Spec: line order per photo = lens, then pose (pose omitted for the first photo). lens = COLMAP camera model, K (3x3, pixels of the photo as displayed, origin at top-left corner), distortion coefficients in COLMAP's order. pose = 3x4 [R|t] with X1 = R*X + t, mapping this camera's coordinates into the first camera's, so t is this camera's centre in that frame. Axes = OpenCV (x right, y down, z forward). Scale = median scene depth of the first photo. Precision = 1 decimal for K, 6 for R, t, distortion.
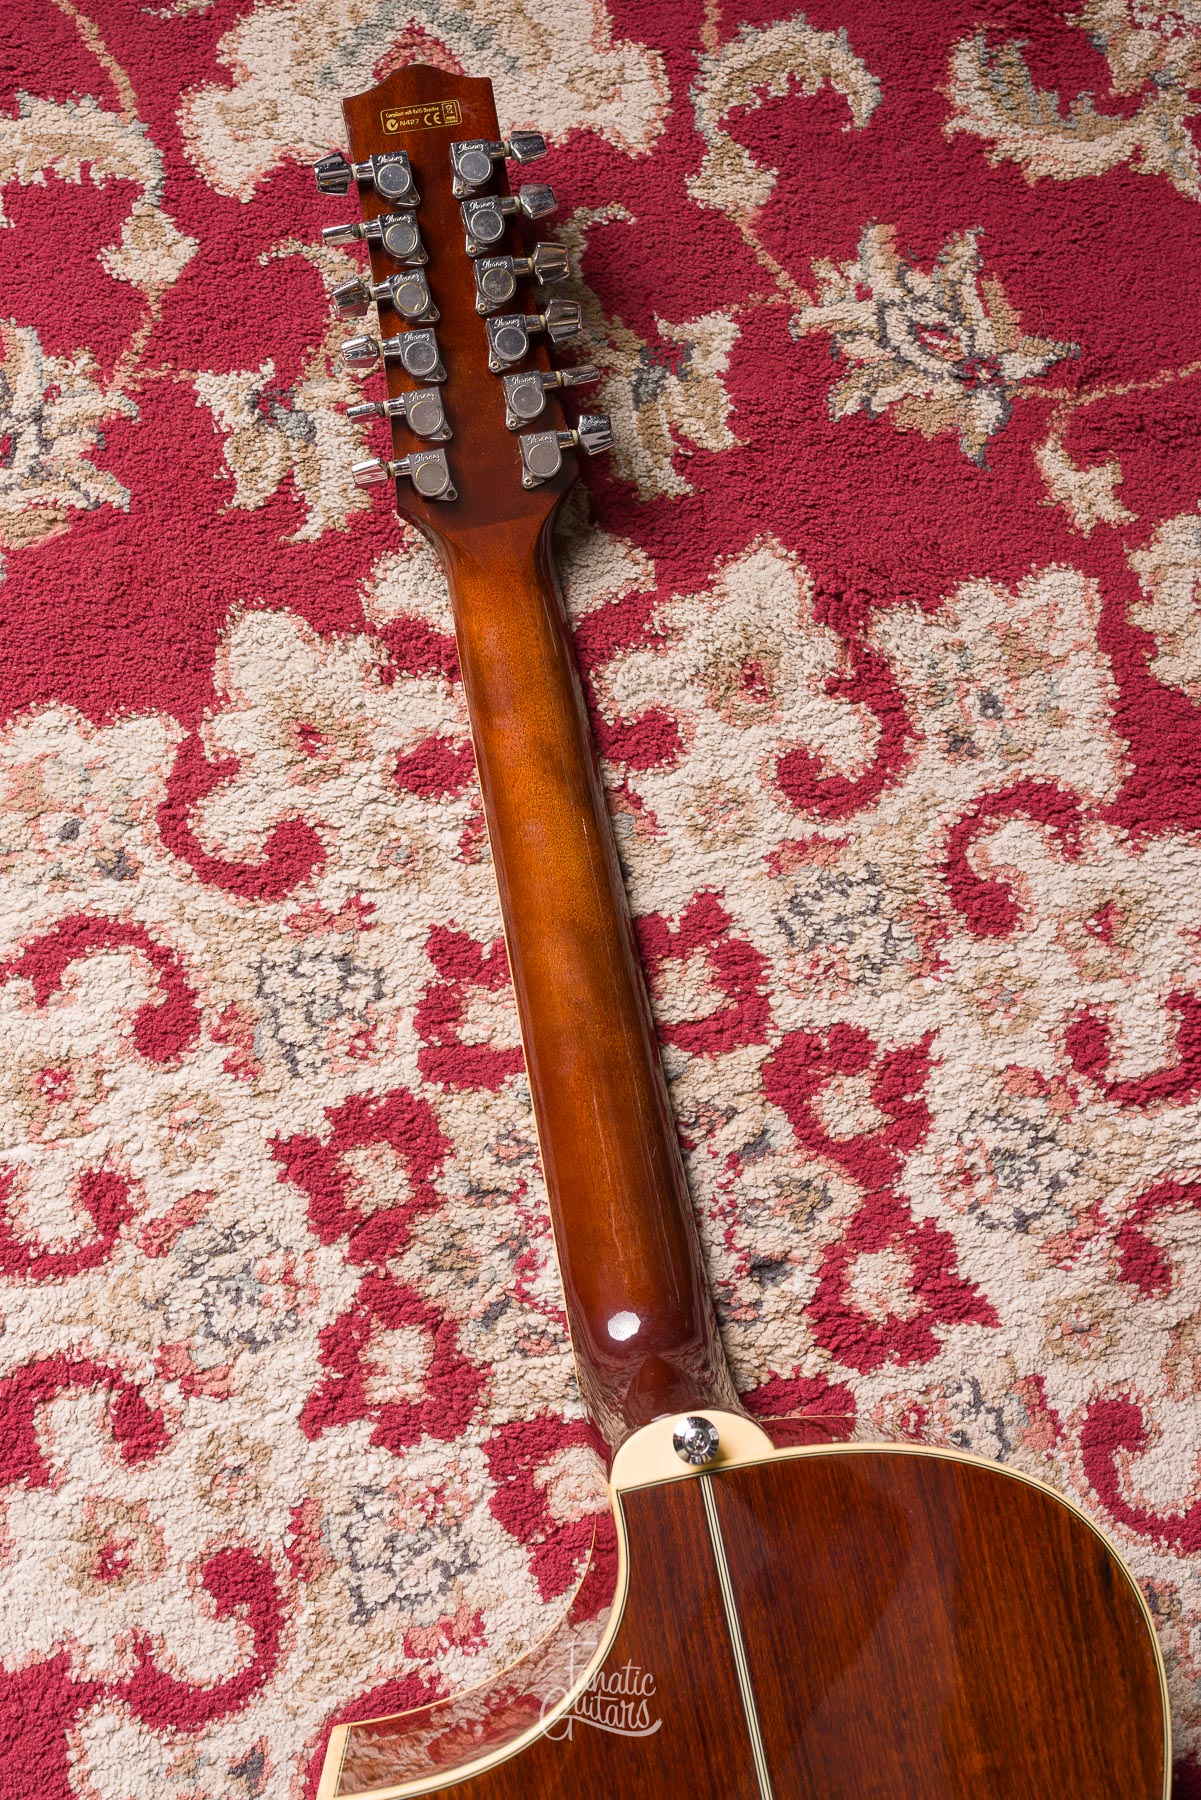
lens RADIAL K [[1788.5, 0, 519.4], [0, 1788.5, 816.4], [0, 0, 1]] dist [0.002806, 0.000000]
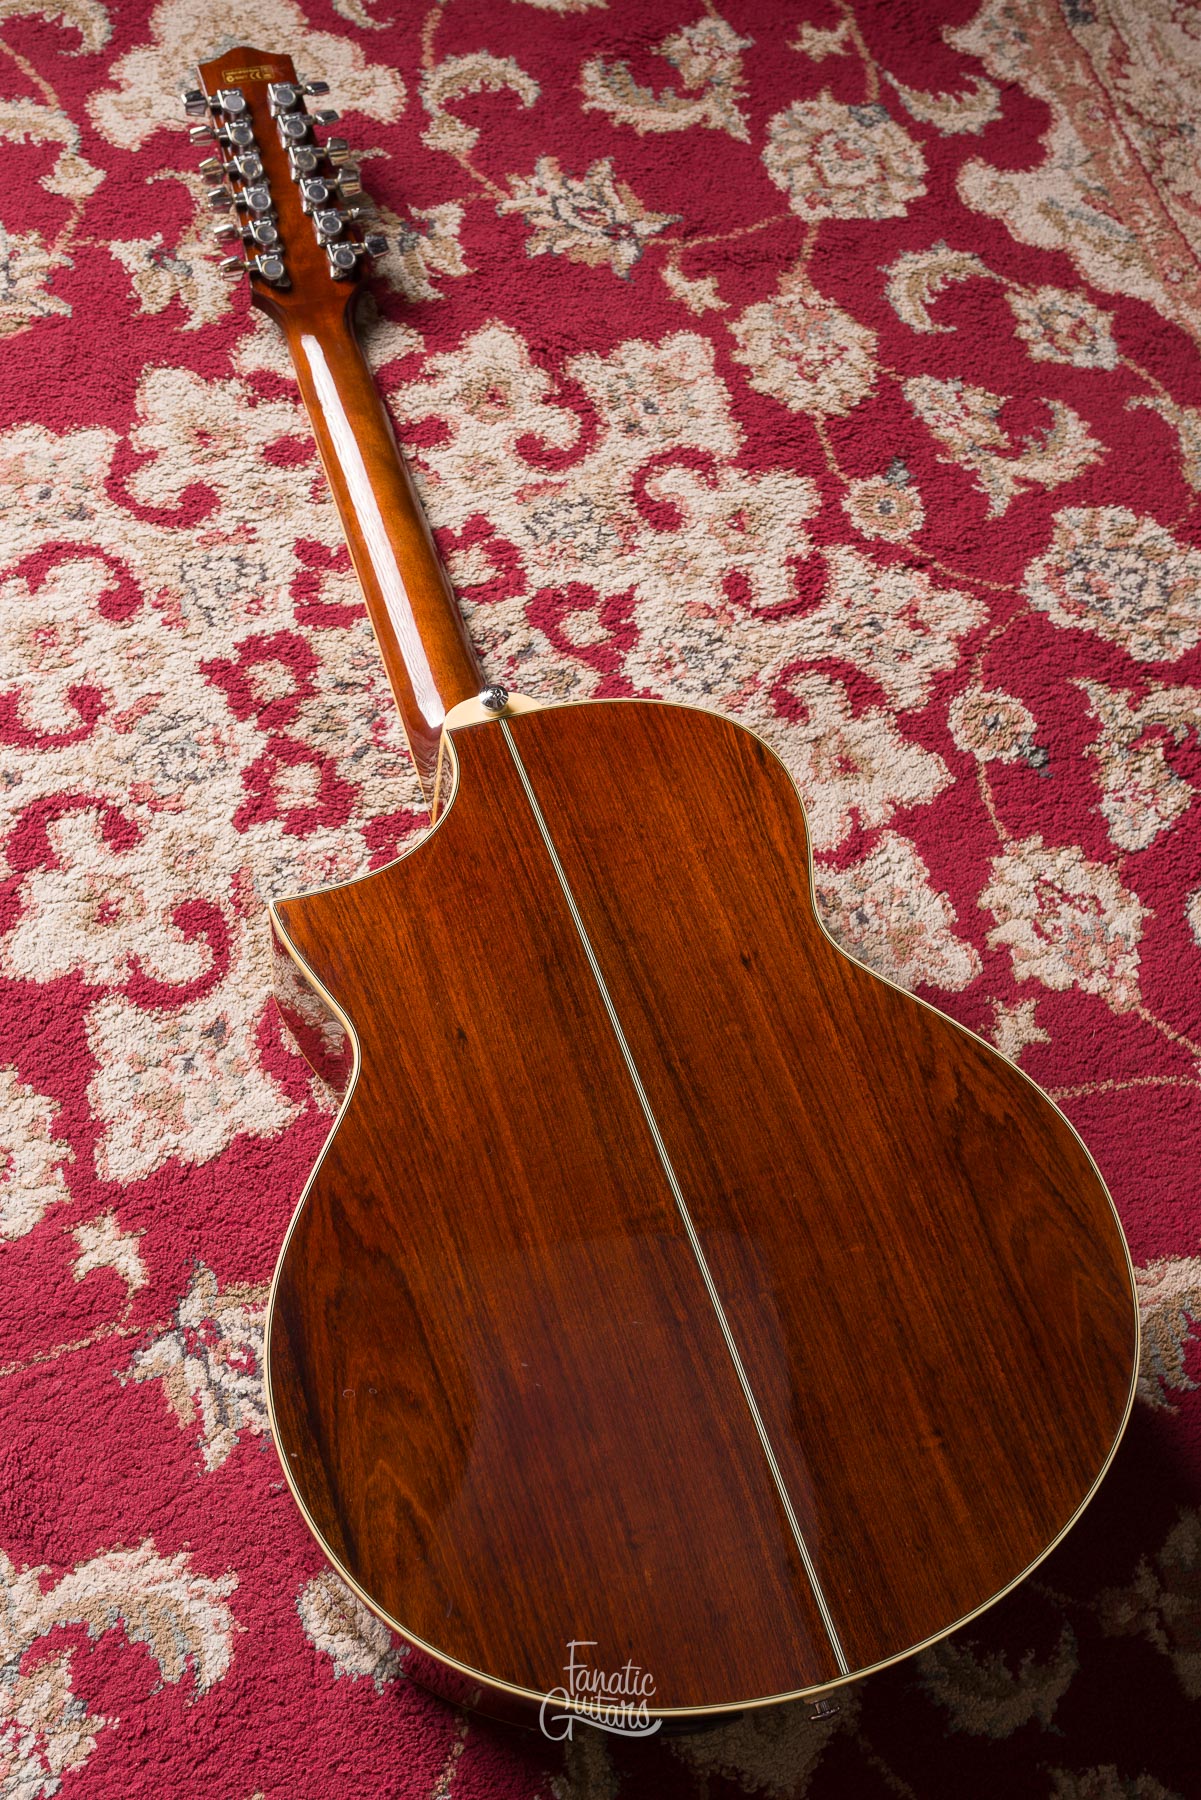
lens RADIAL K [[1946.2, 0, 563.3], [0, 1946.2, 939.7], [0, 0, 1]] dist [0.003578, 0.000000]
pose [[0.988515, -0.084382, 0.125374, -0.059572], [0.113190, 0.963083, -0.244251, 0.796095], [-0.100135, 0.255637, 0.961573, -0.492883]]
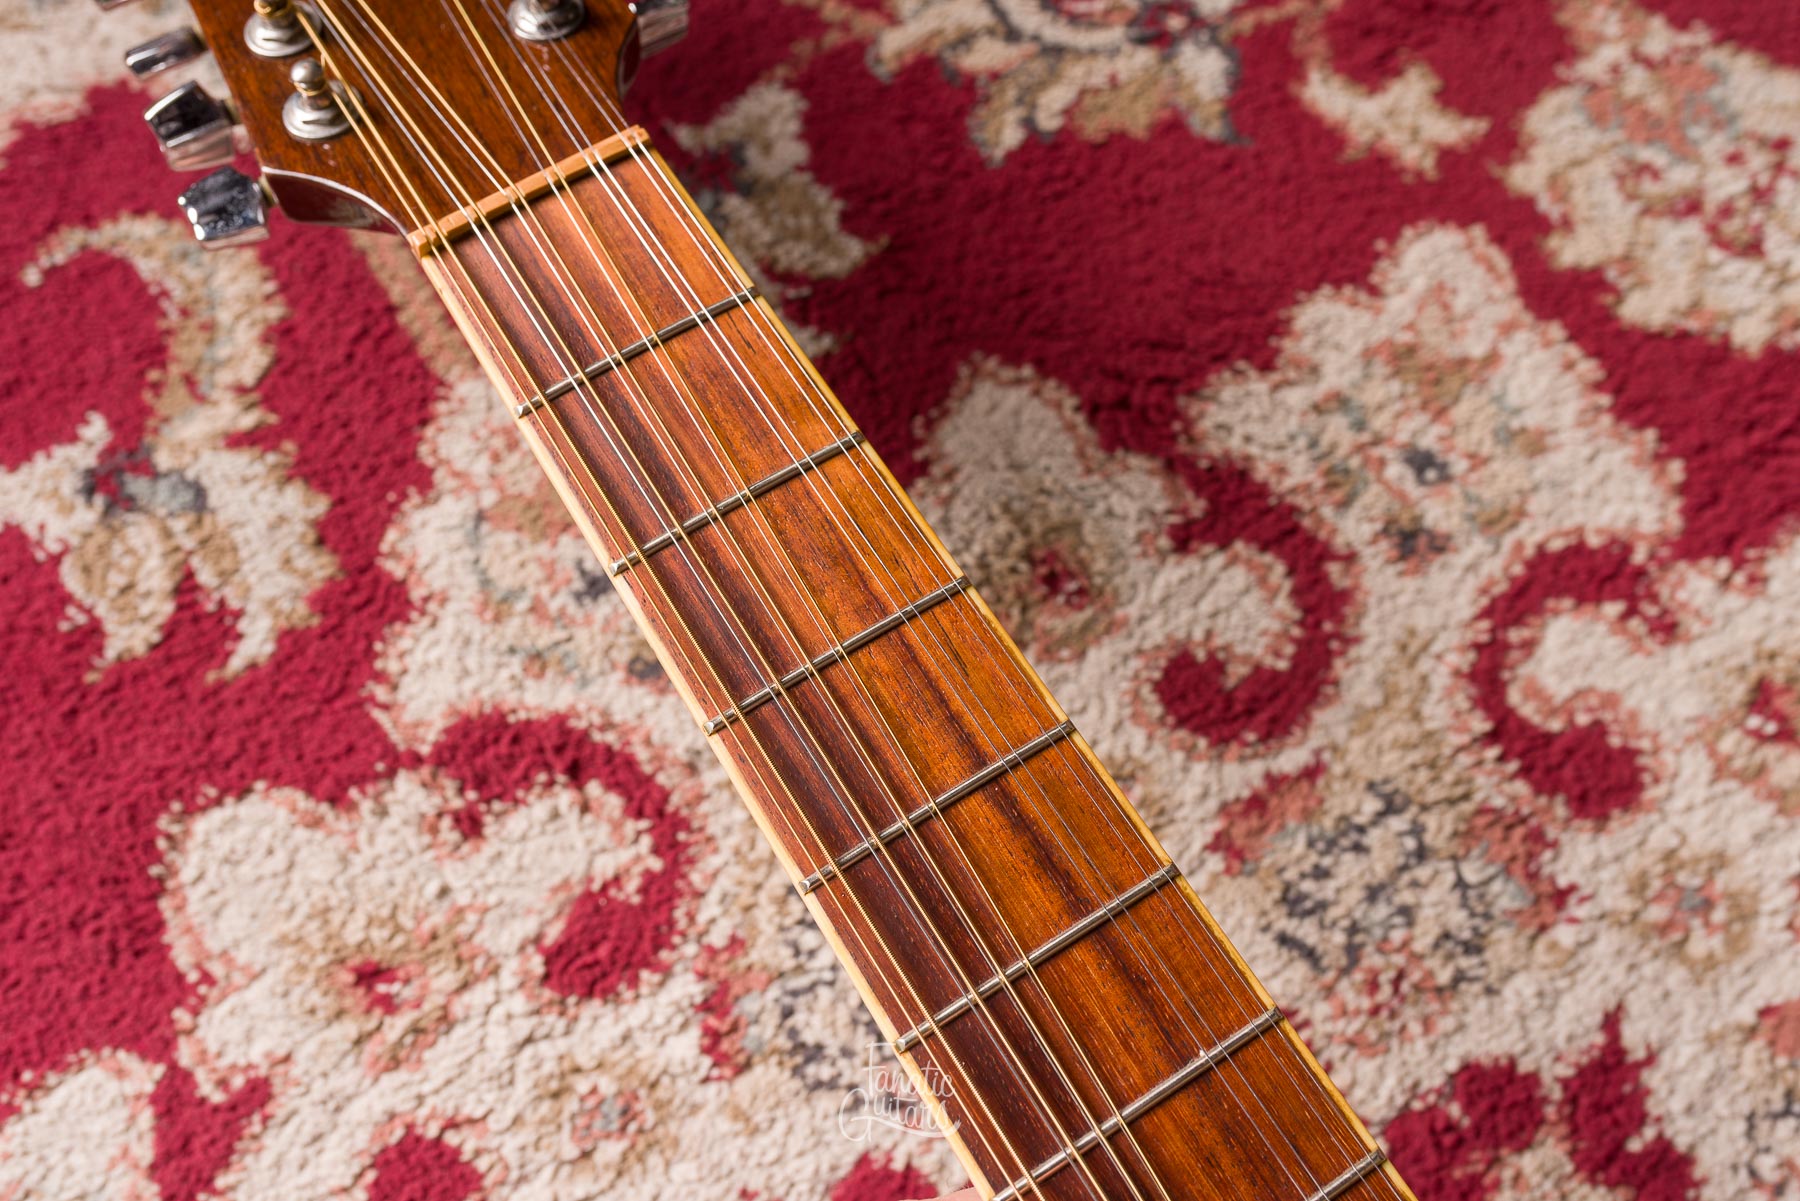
lens RADIAL K [[1788.5, 0, 887.7], [0, 1788.5, 607.3], [0, 0, 1]] dist [0.002806, 0.000000]
pose [[0.913141, -0.391389, 0.113967, 0.008989], [0.405314, 0.901567, -0.151320, -0.001070], [-0.043524, 0.184369, 0.981893, 0.432087]]
